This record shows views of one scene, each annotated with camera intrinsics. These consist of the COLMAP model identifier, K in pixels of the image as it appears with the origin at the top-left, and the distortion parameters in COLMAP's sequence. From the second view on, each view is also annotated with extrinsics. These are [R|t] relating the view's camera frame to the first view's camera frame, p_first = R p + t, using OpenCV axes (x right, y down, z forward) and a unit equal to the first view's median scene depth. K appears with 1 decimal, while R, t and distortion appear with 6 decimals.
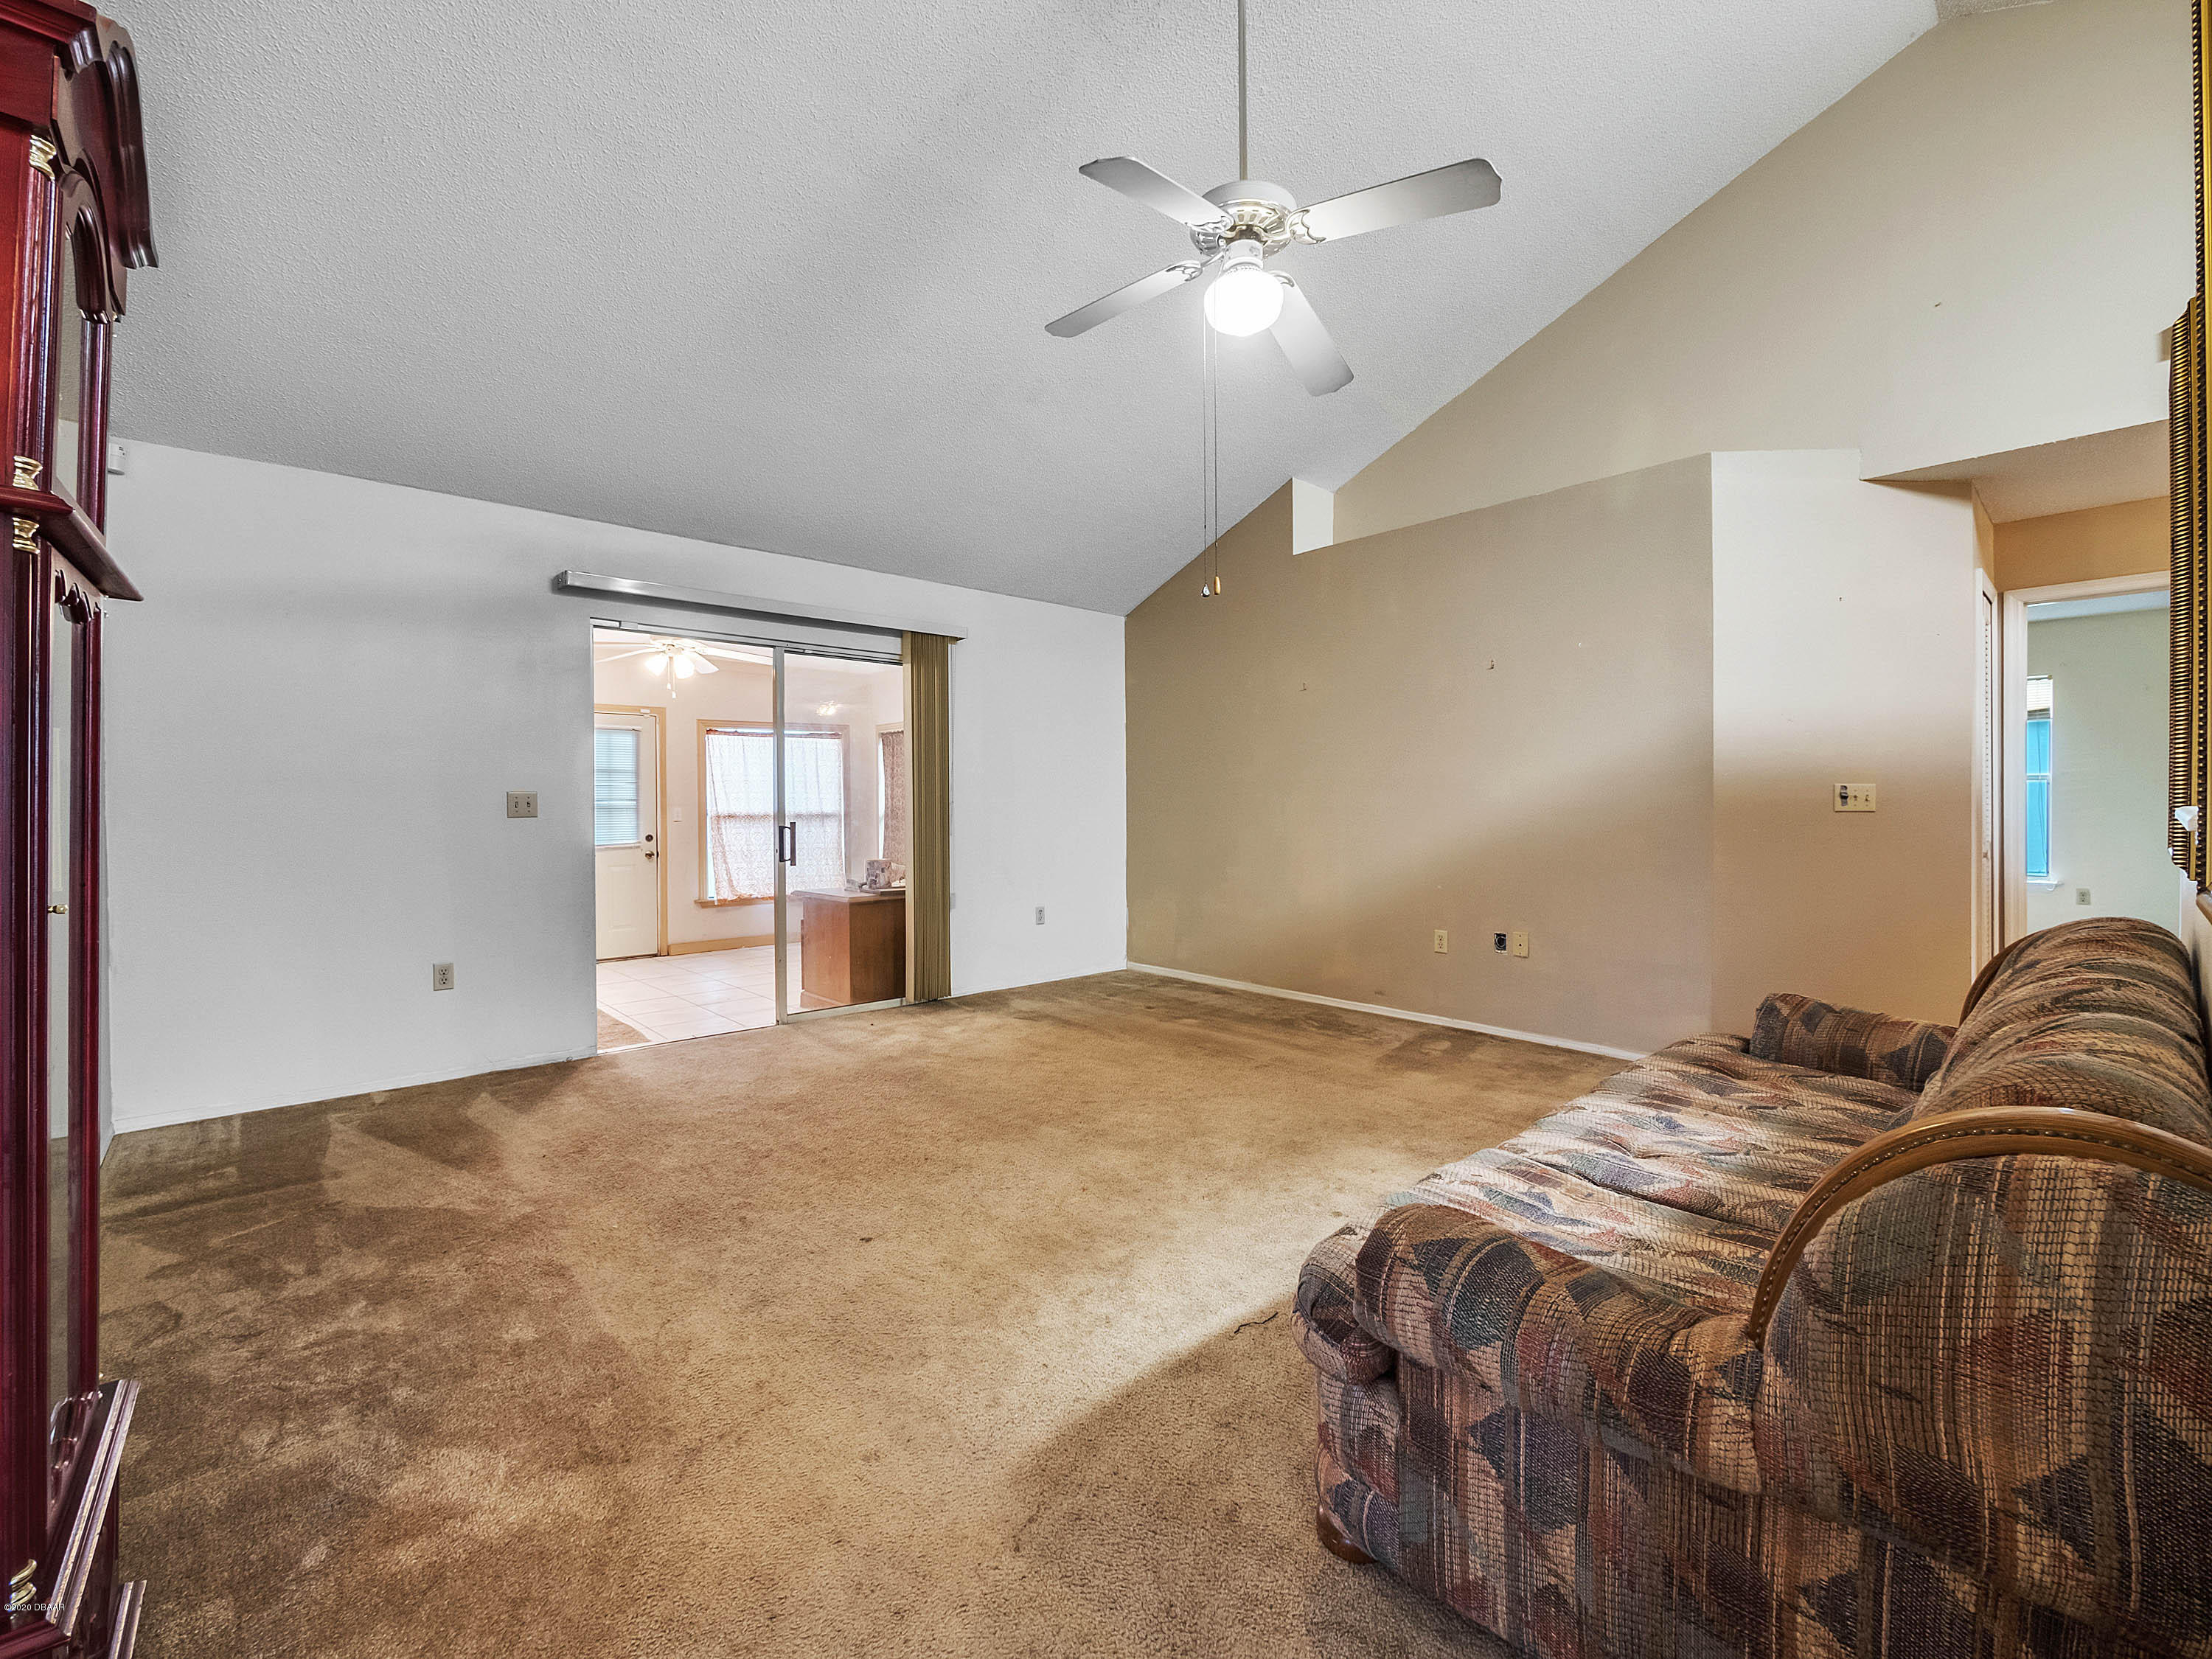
lens RADIAL K [[932.2, 0, 1096.9], [0, 932.2, 811.3], [0, 0, 1]] dist [-0.009764, 0.000809]
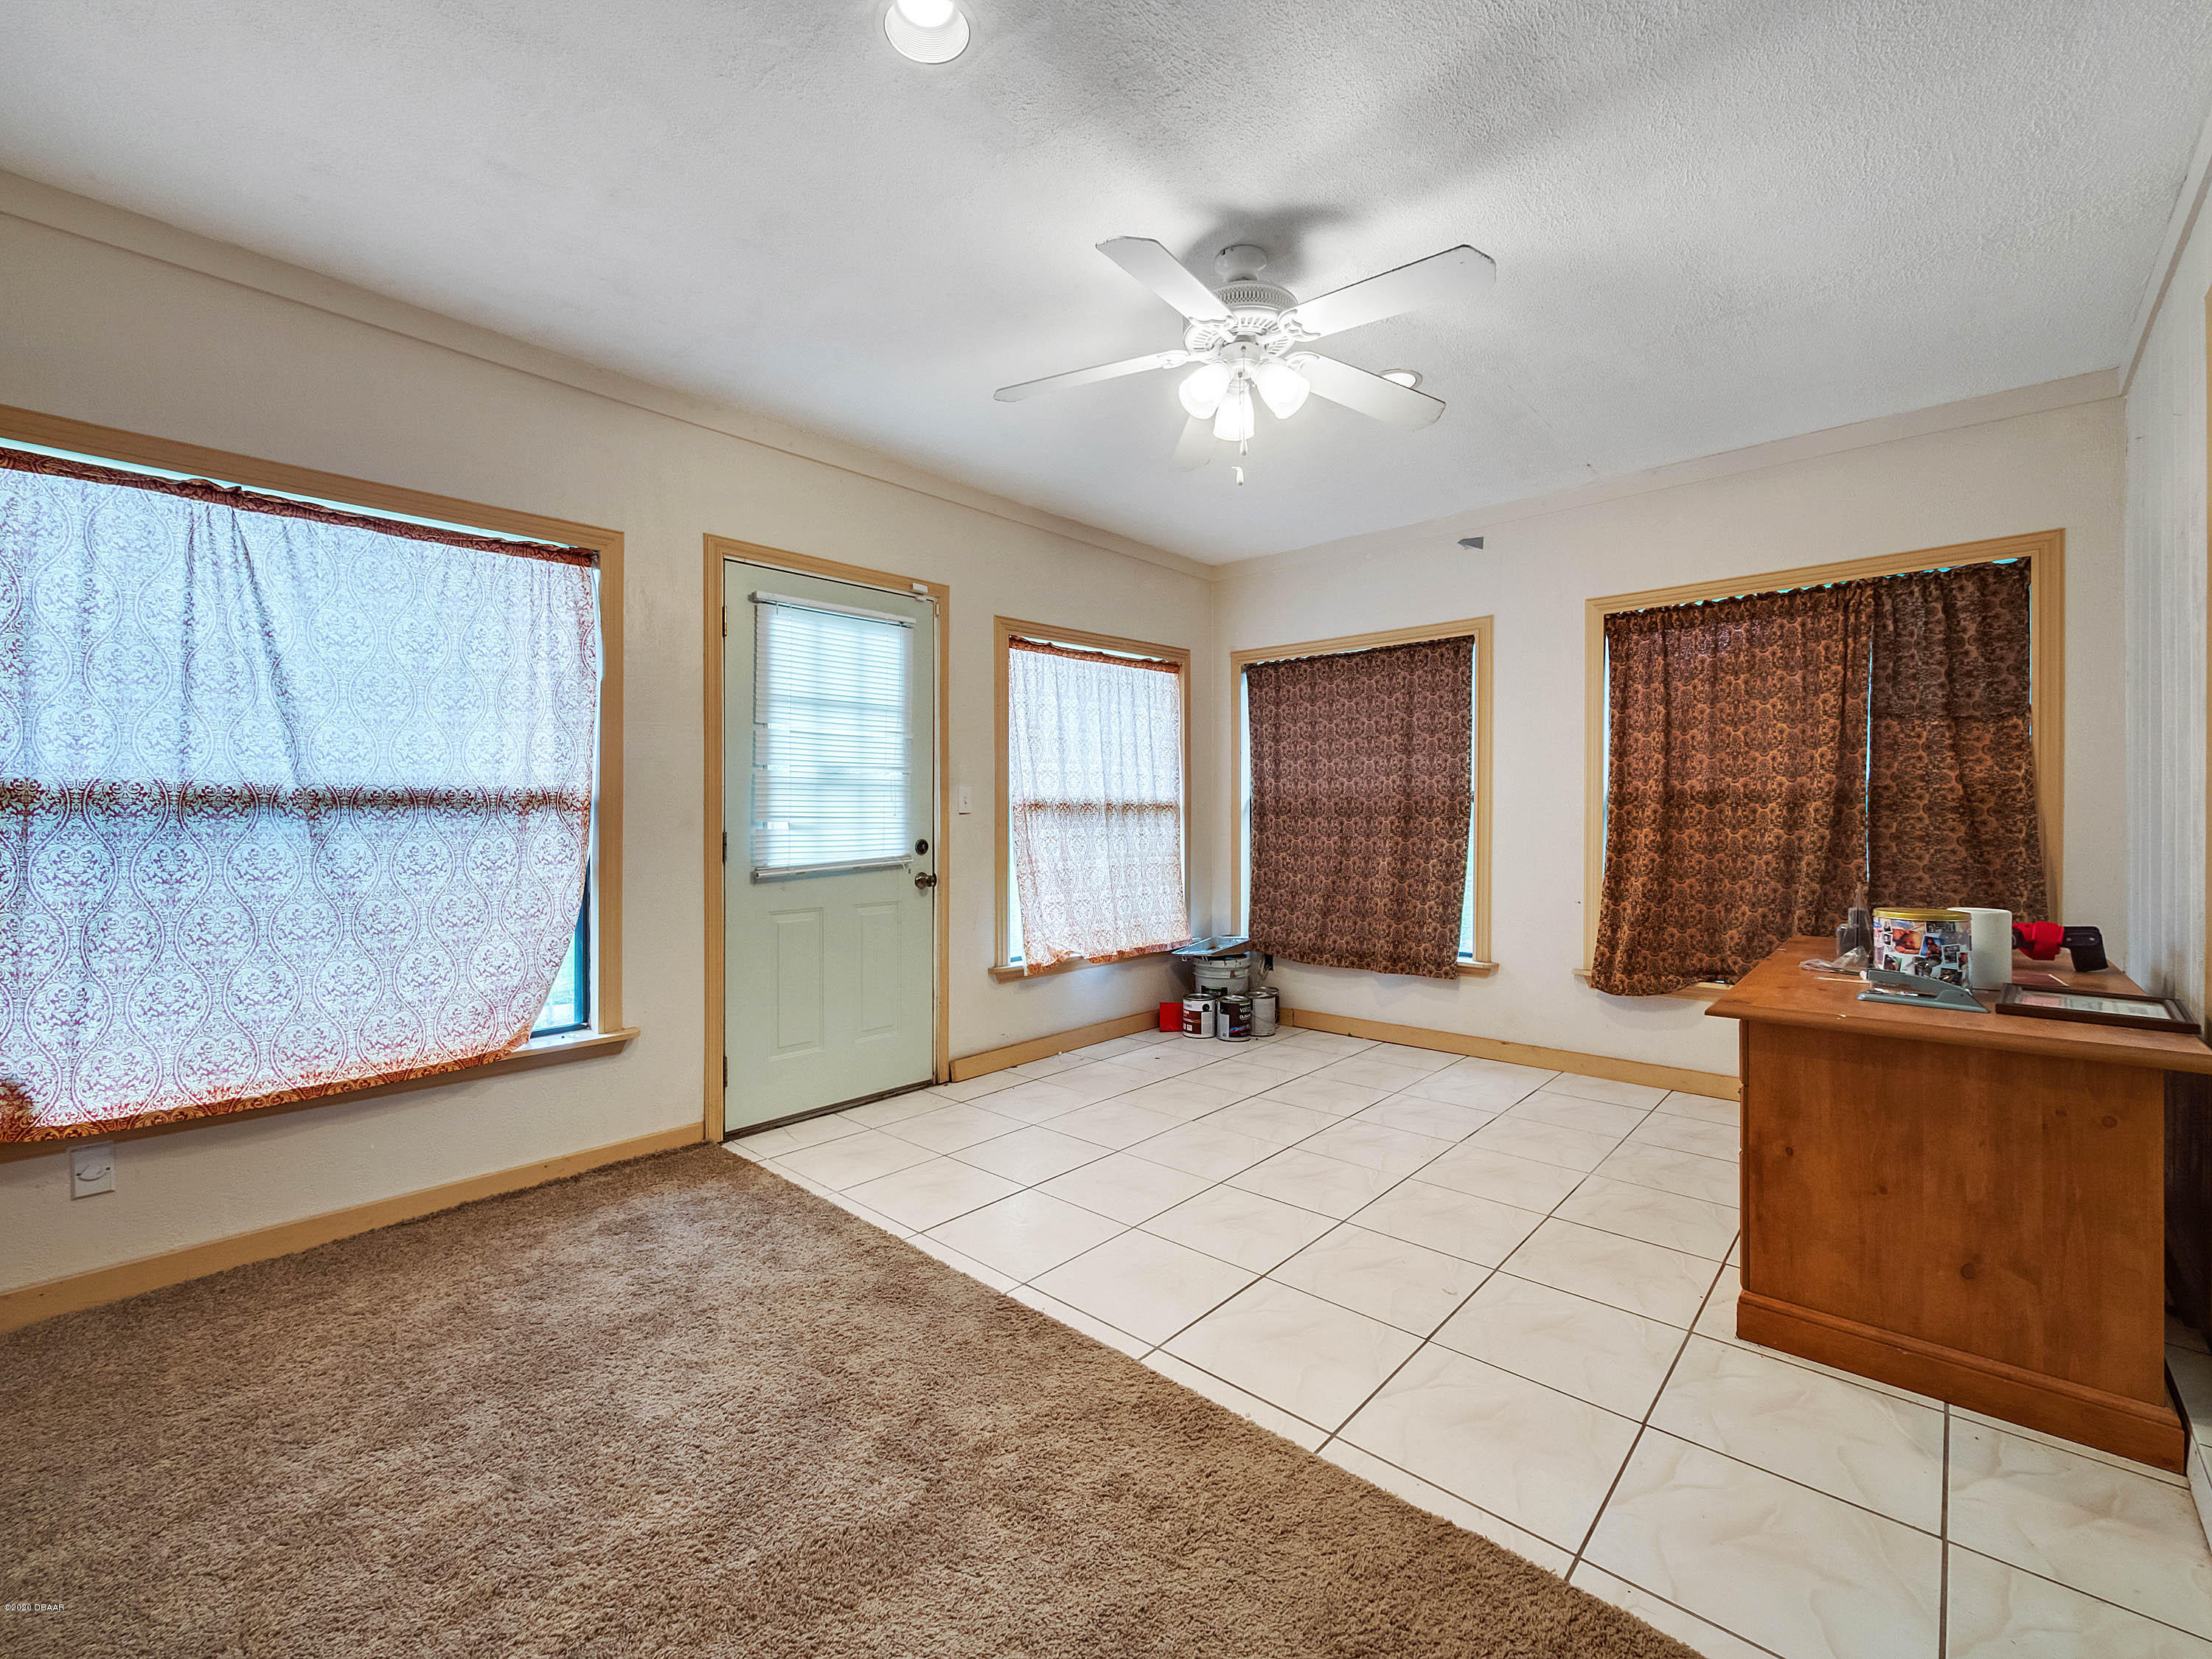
lens RADIAL K [[932.2, 0, 1096.9], [0, 932.2, 811.3], [0, 0, 1]] dist [-0.009764, 0.000809]
pose [[0.995621, 0.001603, 0.093470, -0.417912], [-0.001038, 0.999981, -0.006093, 0.012117], [-0.093478, 0.005970, 0.995603, 0.478580]]
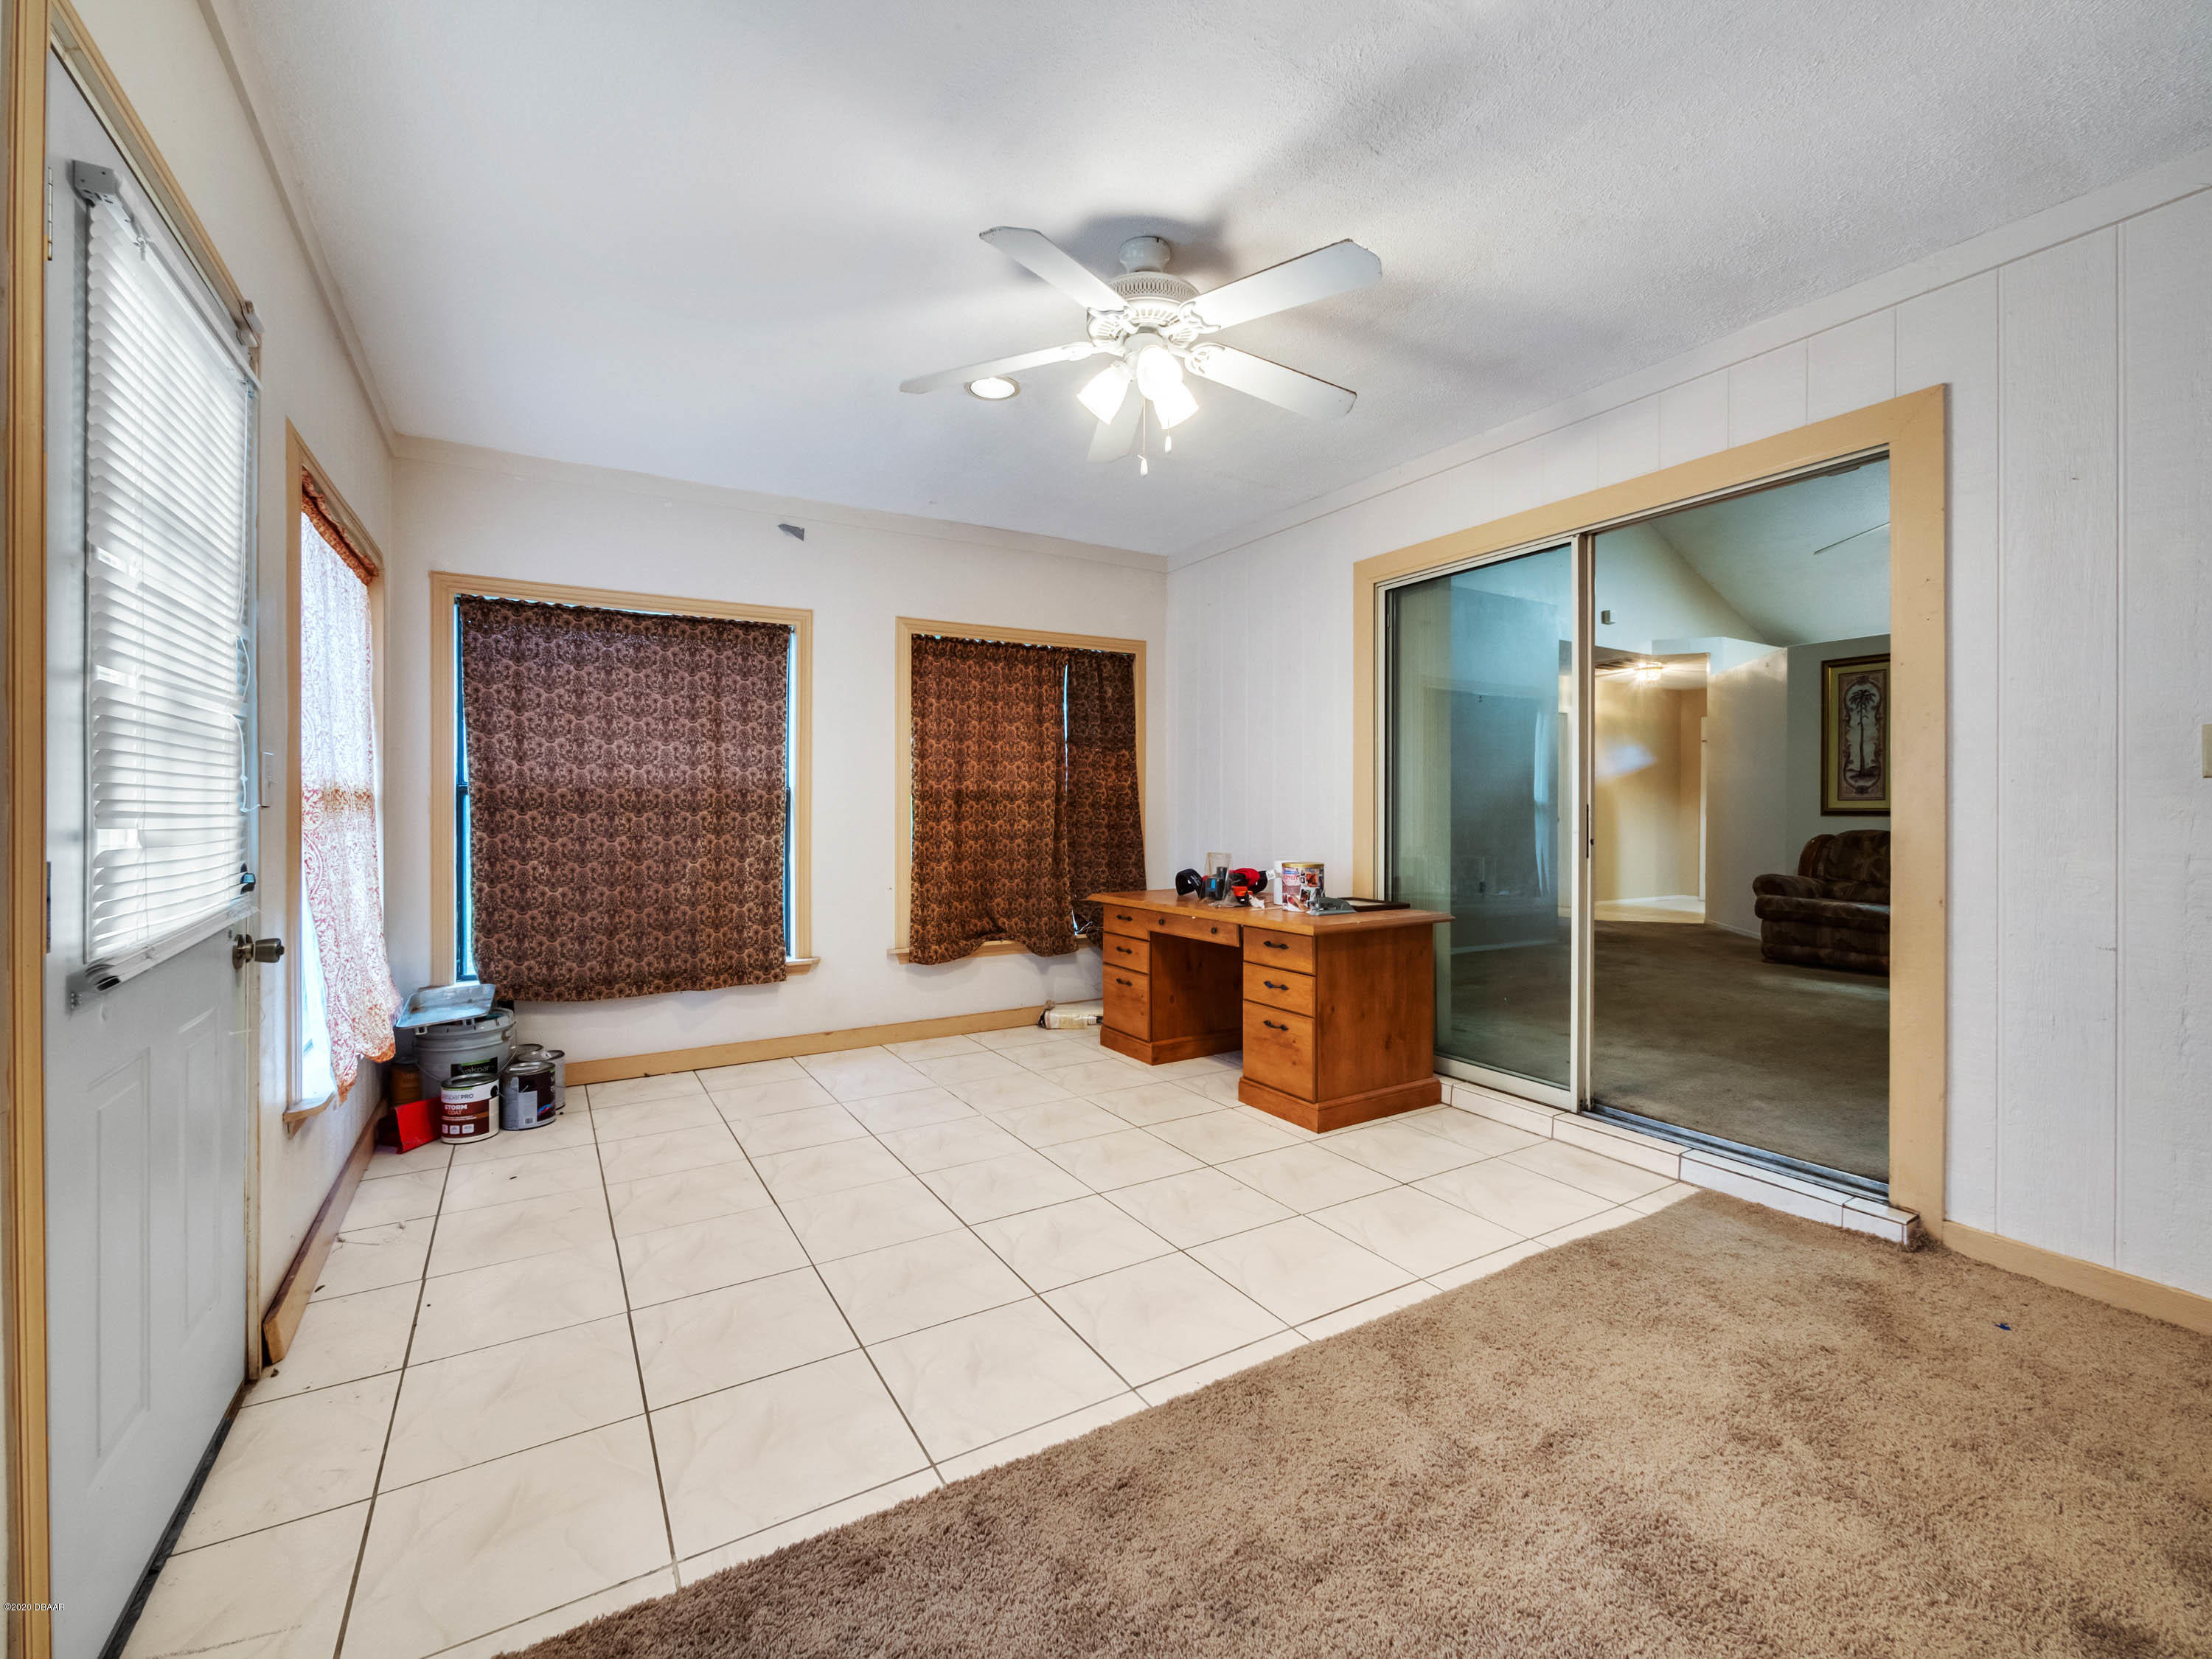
lens RADIAL K [[932.2, 0, 1096.9], [0, 932.2, 811.3], [0, 0, 1]] dist [-0.009764, 0.000809]
pose [[0.201747, 0.000612, 0.979437, -0.629414], [0.004404, 0.999989, -0.001532, 0.013227], [-0.979428, 0.004622, 0.201742, 0.716587]]
